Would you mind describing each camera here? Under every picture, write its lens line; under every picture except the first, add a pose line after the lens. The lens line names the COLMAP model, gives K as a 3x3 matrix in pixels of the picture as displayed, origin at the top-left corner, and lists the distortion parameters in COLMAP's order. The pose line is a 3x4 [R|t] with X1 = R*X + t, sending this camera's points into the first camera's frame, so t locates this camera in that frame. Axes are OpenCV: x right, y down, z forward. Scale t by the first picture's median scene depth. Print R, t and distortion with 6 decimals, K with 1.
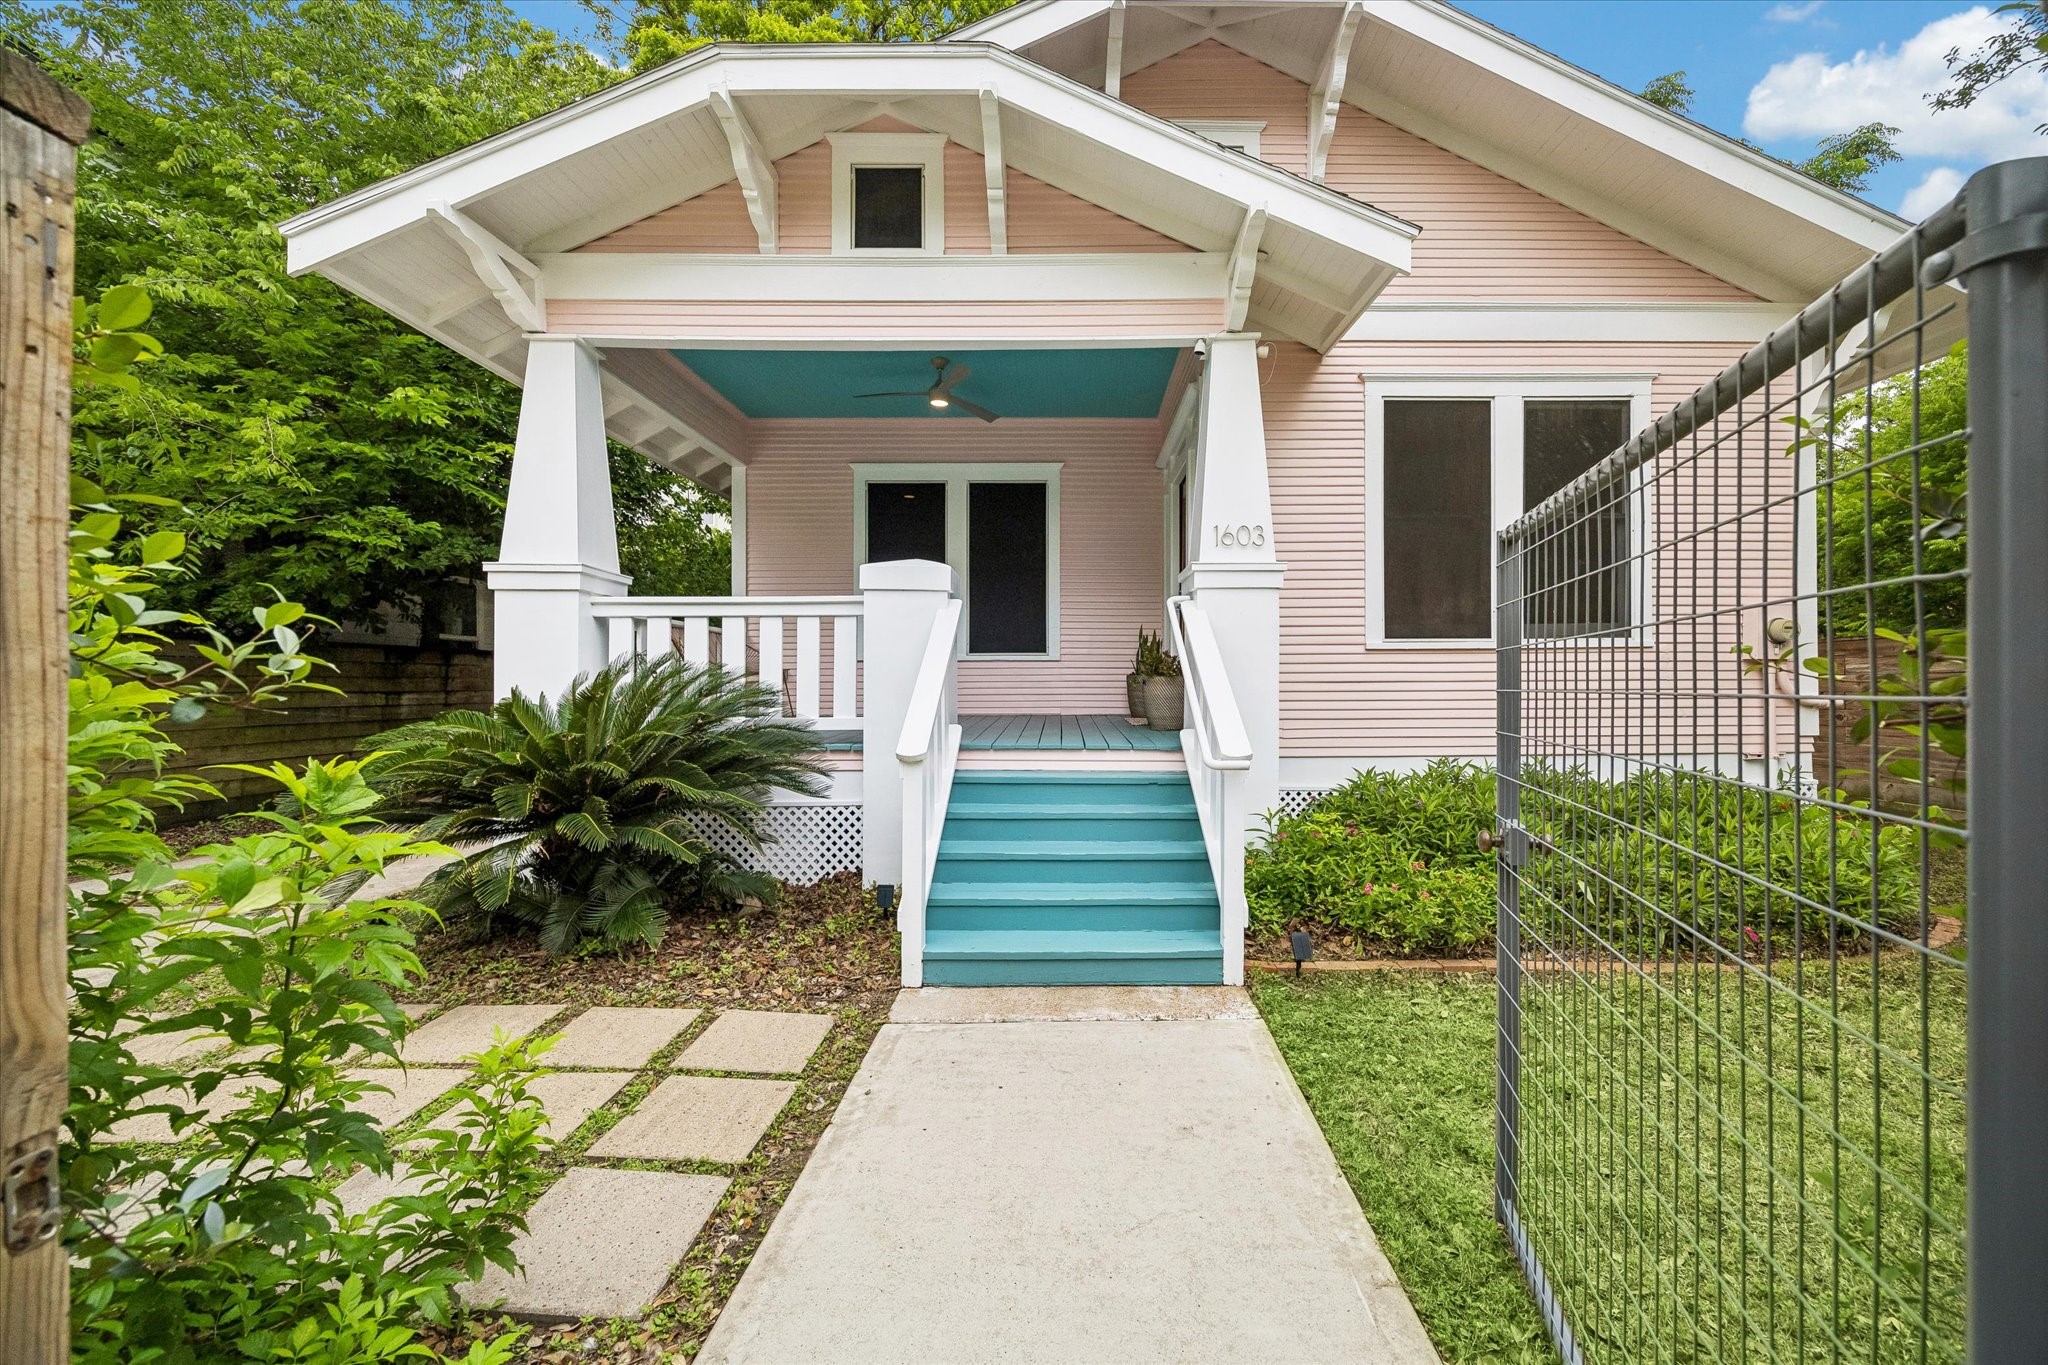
lens RADIAL K [[803.6, 0, 1046.7], [0, 803.6, 691.4], [0, 0, 1]] dist [-0.002170, -0.000291]
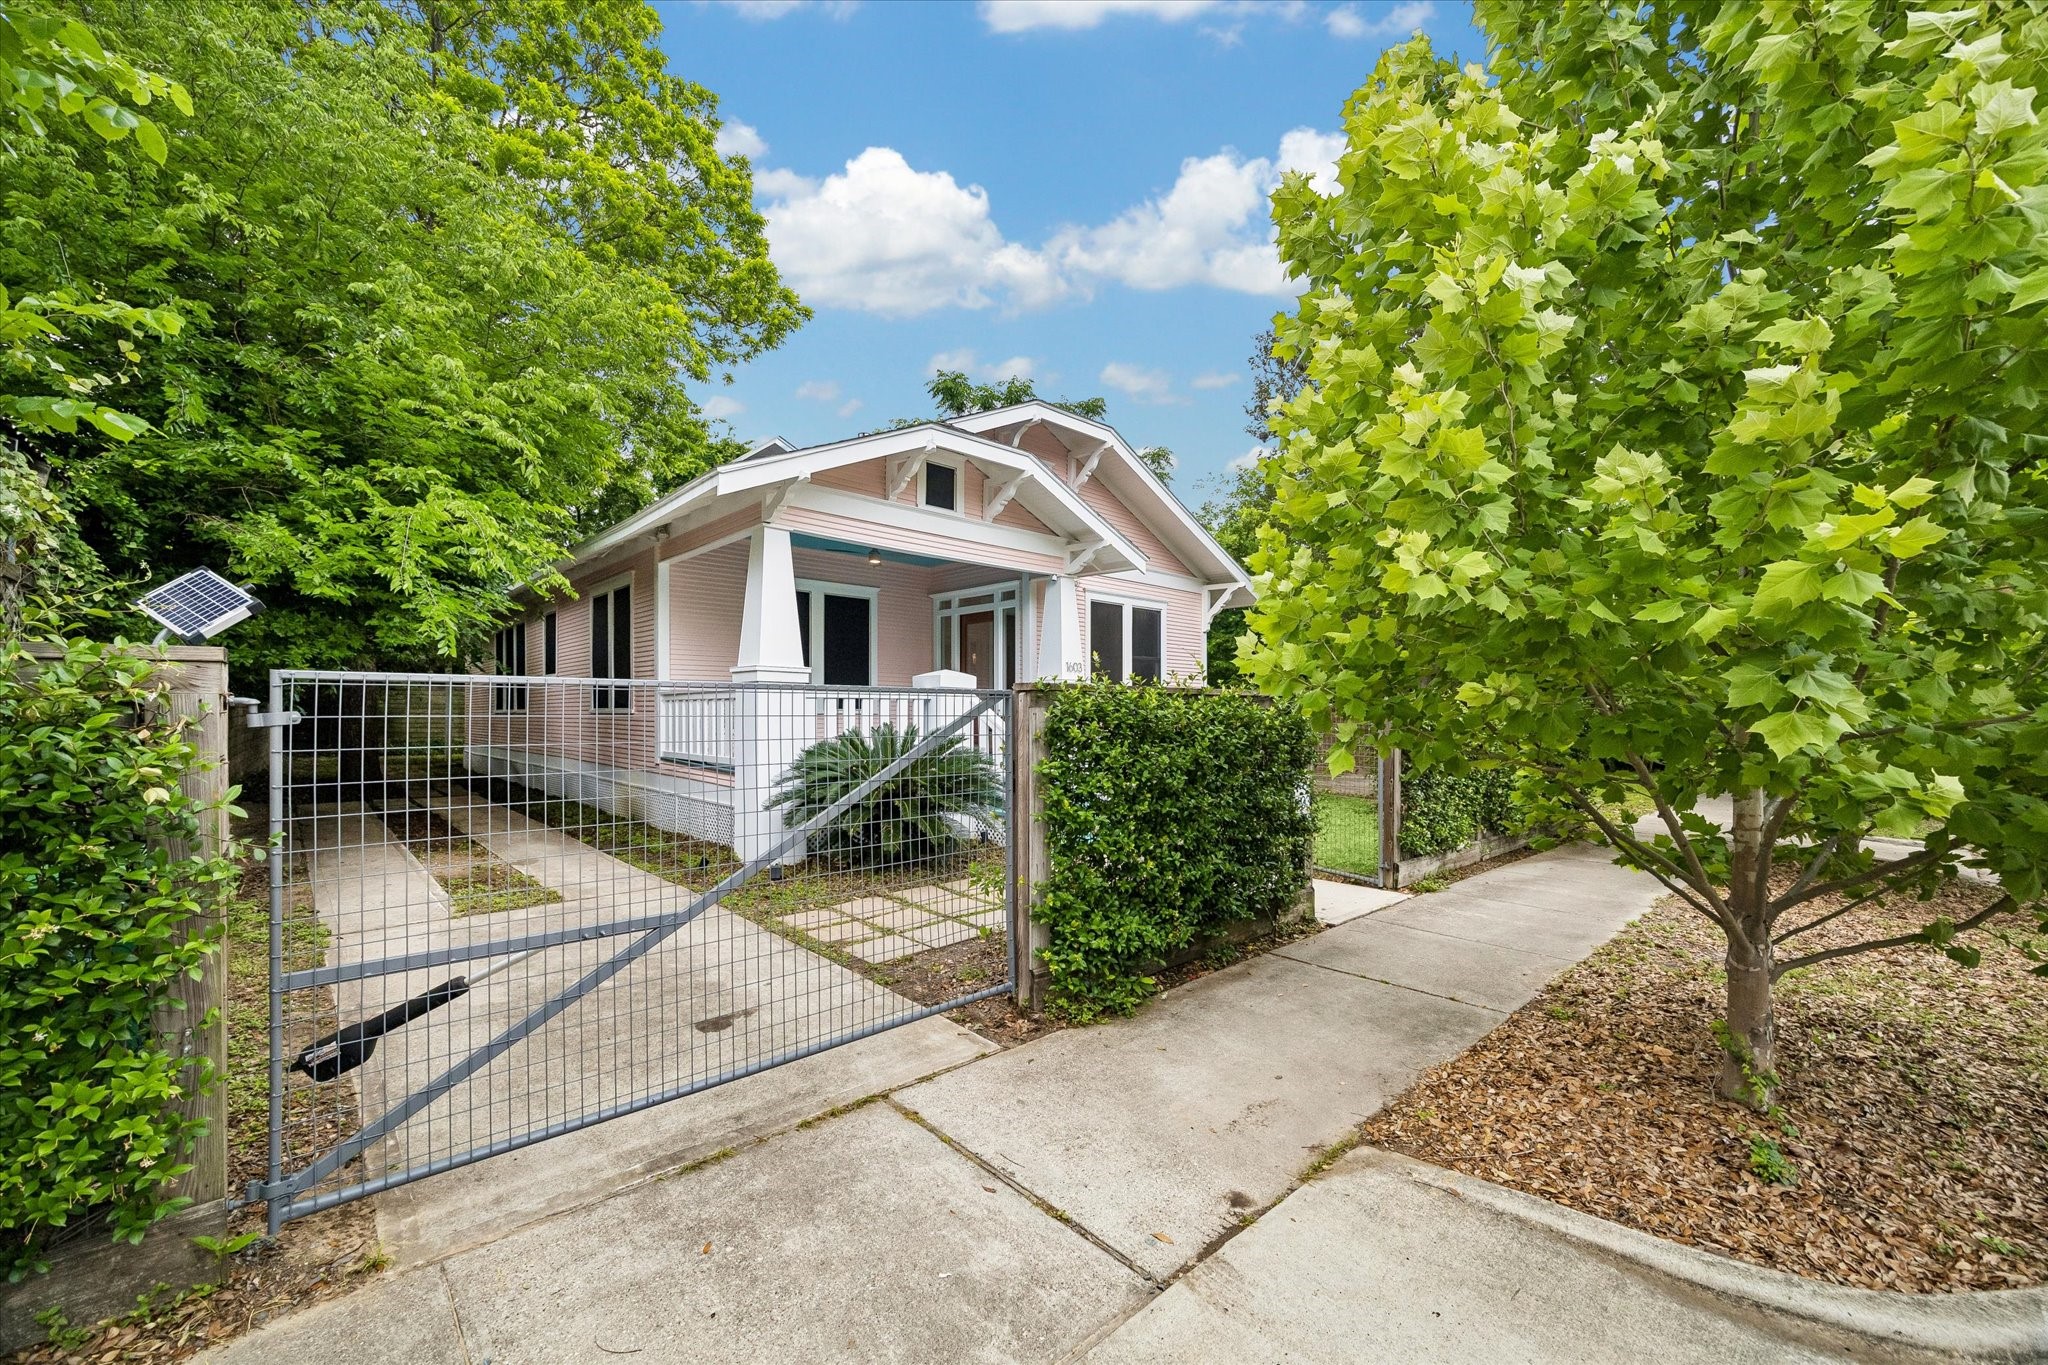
lens RADIAL K [[803.6, 0, 1046.7], [0, 803.6, 691.4], [0, 0, 1]] dist [-0.002170, -0.000291]
pose [[0.727863, 0.022164, 0.685364, -1.296531], [0.004938, 0.999282, -0.037560, -0.039051], [-0.685705, 0.030723, 0.727231, -0.552383]]
